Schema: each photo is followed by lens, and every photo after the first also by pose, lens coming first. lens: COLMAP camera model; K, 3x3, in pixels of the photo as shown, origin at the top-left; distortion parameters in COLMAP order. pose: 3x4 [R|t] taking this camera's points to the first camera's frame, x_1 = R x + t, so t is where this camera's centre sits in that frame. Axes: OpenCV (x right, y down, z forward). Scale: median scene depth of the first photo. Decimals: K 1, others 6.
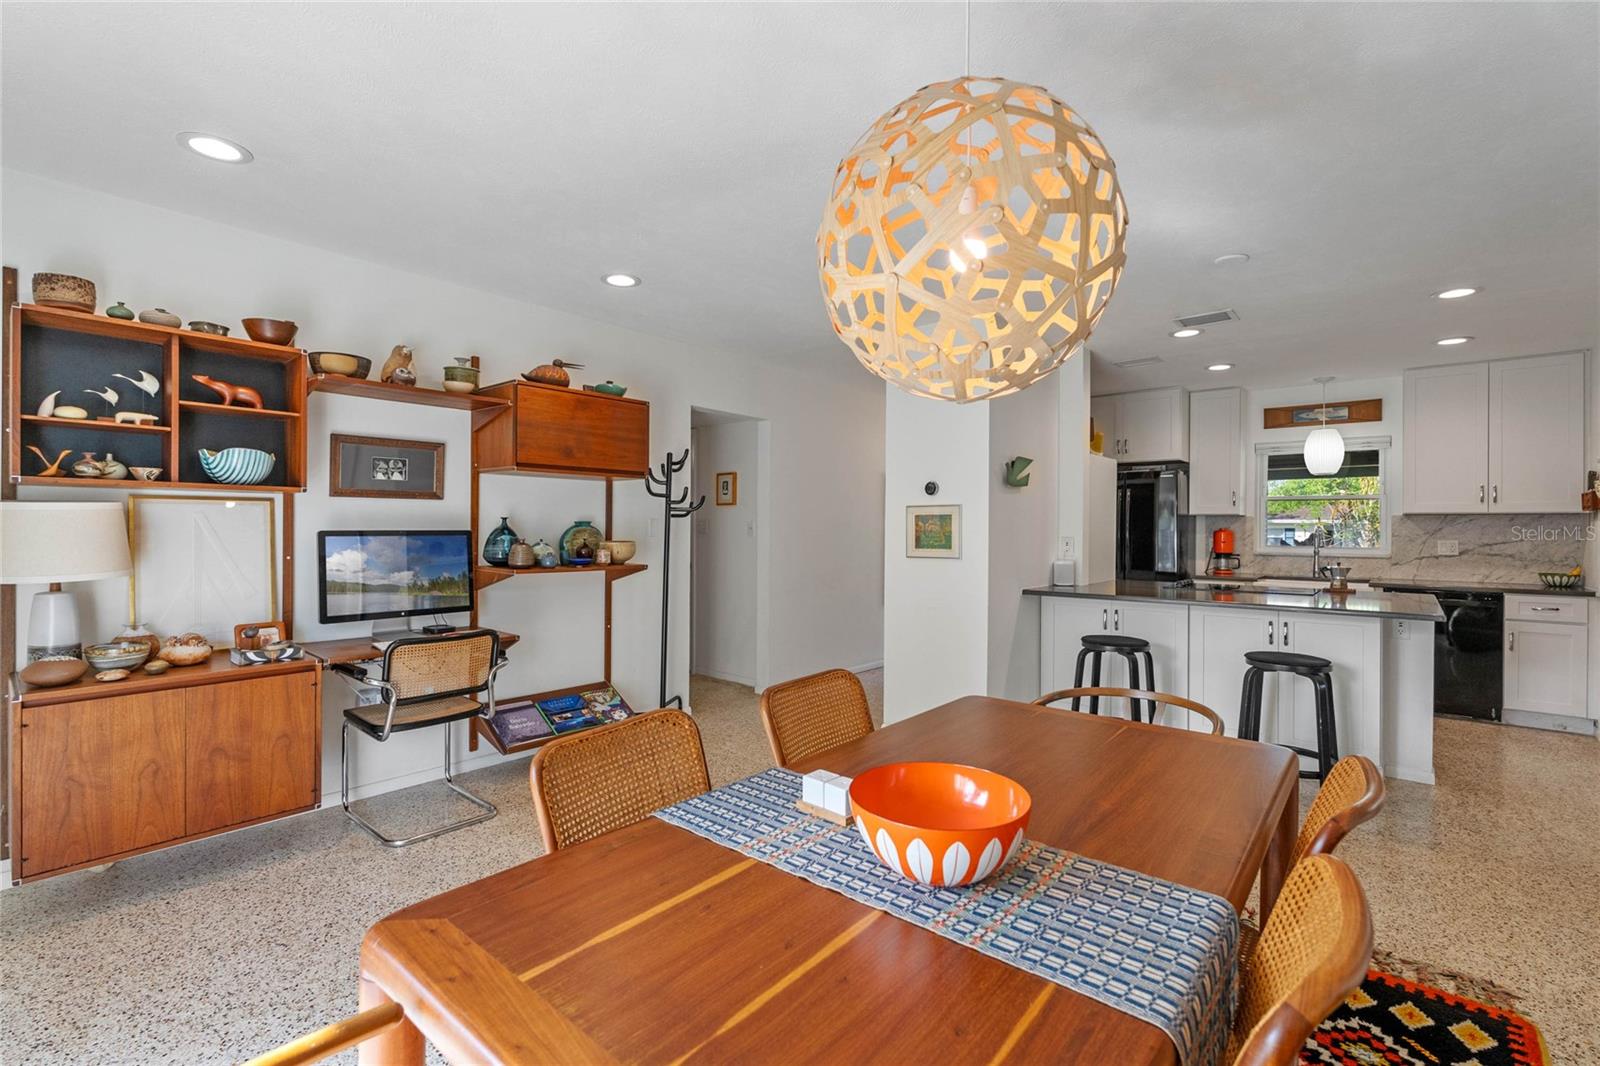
lens RADIAL K [[710.3, 0, 795.7], [0, 710.3, 533.8], [0, 0, 1]] dist [-0.003750, 0.000760]
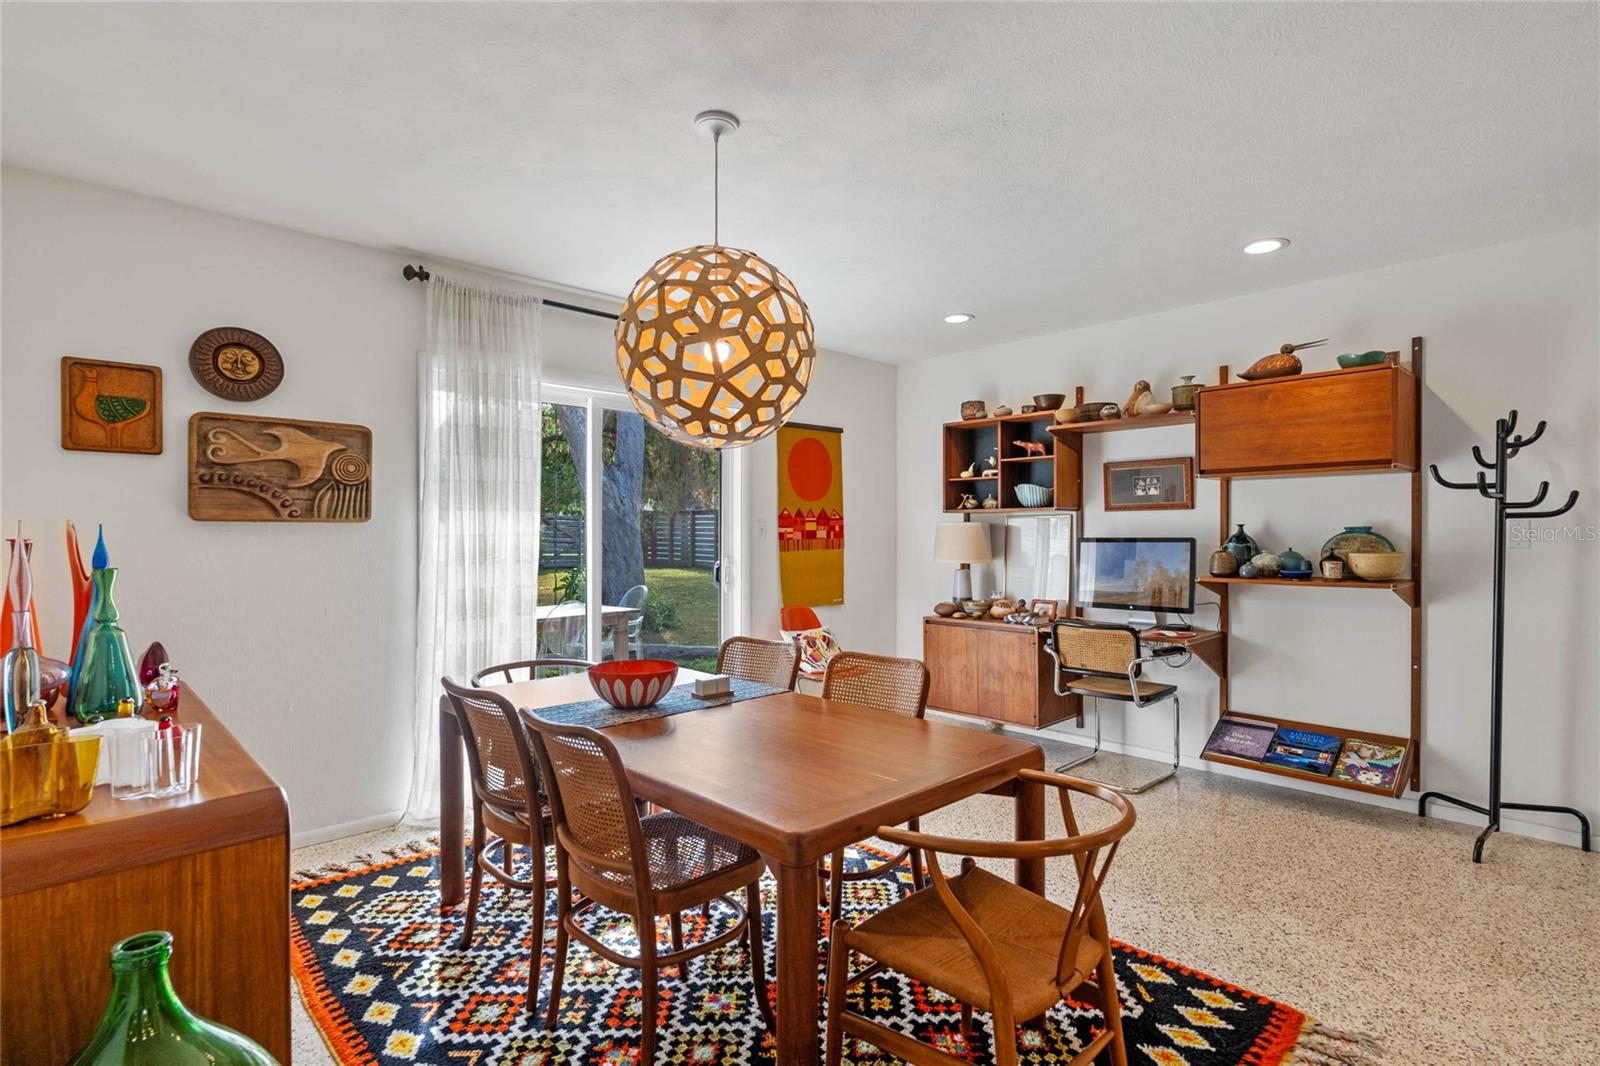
lens RADIAL K [[785.7, 0, 804.8], [0, 785.7, 522.5], [0, 0, 1]] dist [-0.001031, -0.001014]
pose [[-0.093783, -0.019138, -0.995409, 0.569160], [-0.006153, 0.999807, -0.018643, -0.001397], [0.995574, 0.004376, -0.093883, 0.402302]]
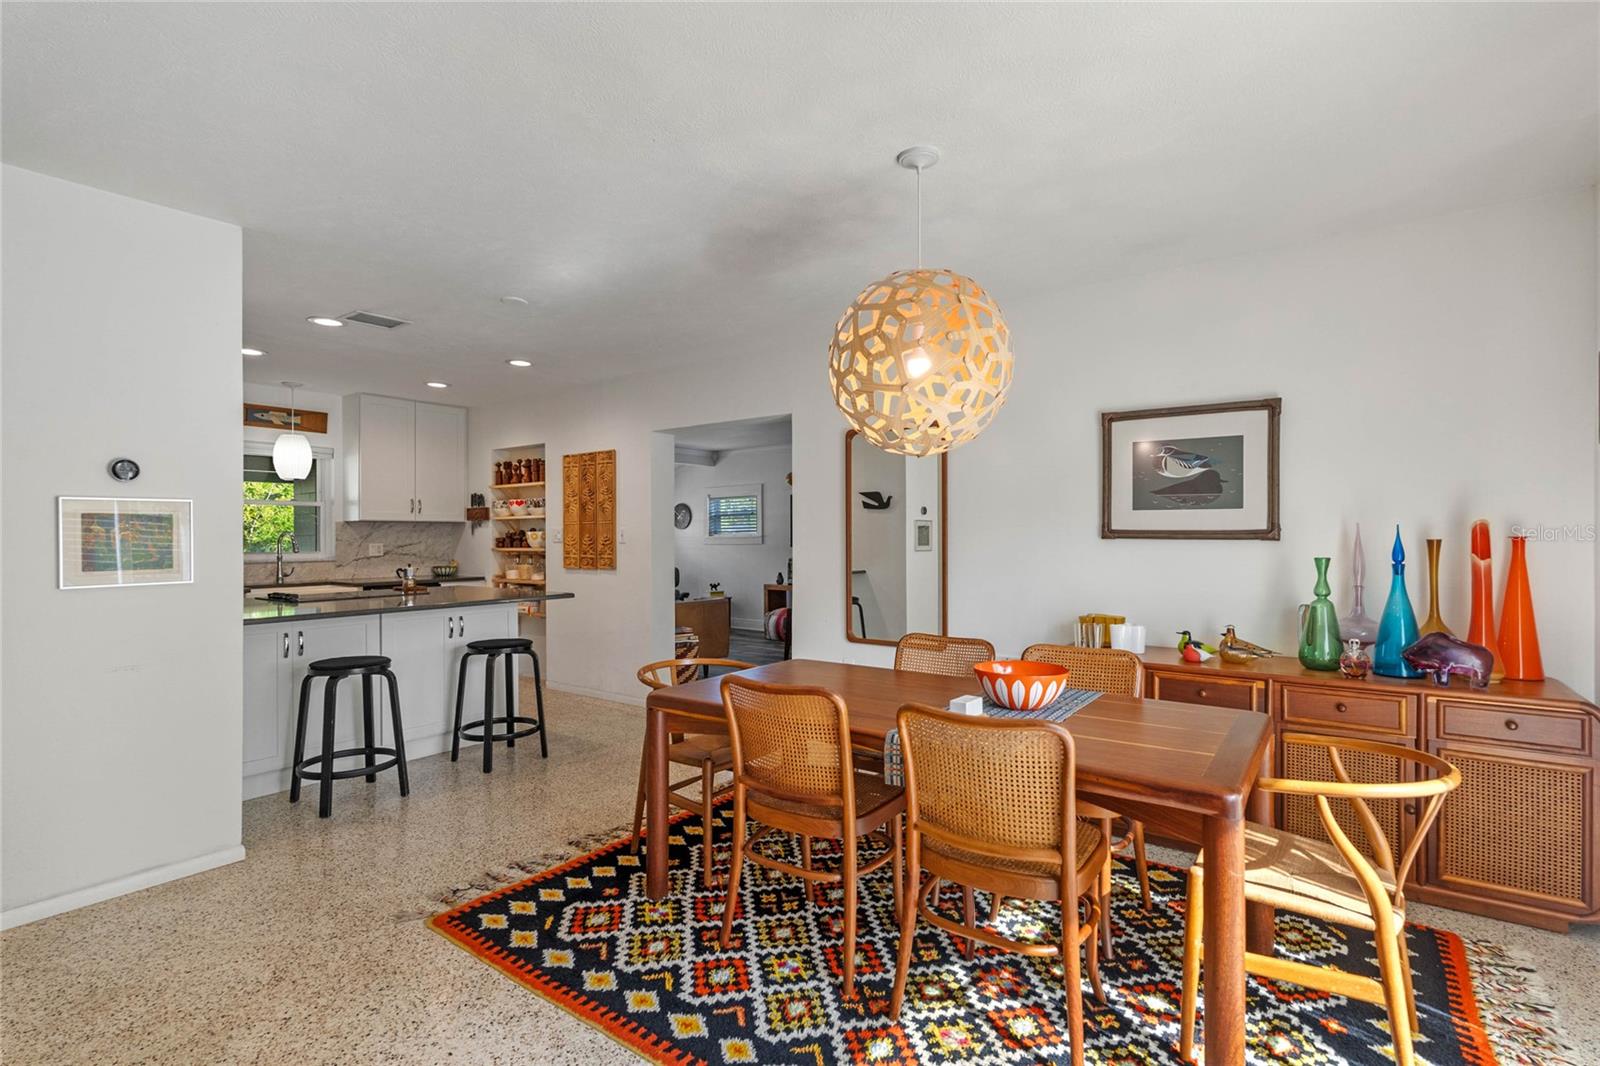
lens RADIAL K [[761.9, 0, 808.0], [0, 761.9, 539.2], [0, 0, 1]] dist [0.000367, 0.000021]
pose [[-0.088254, -0.010987, 0.996037, -0.442426], [0.009416, 0.999885, 0.011864, -0.006614], [-0.996054, 0.010426, -0.088140, 0.422575]]
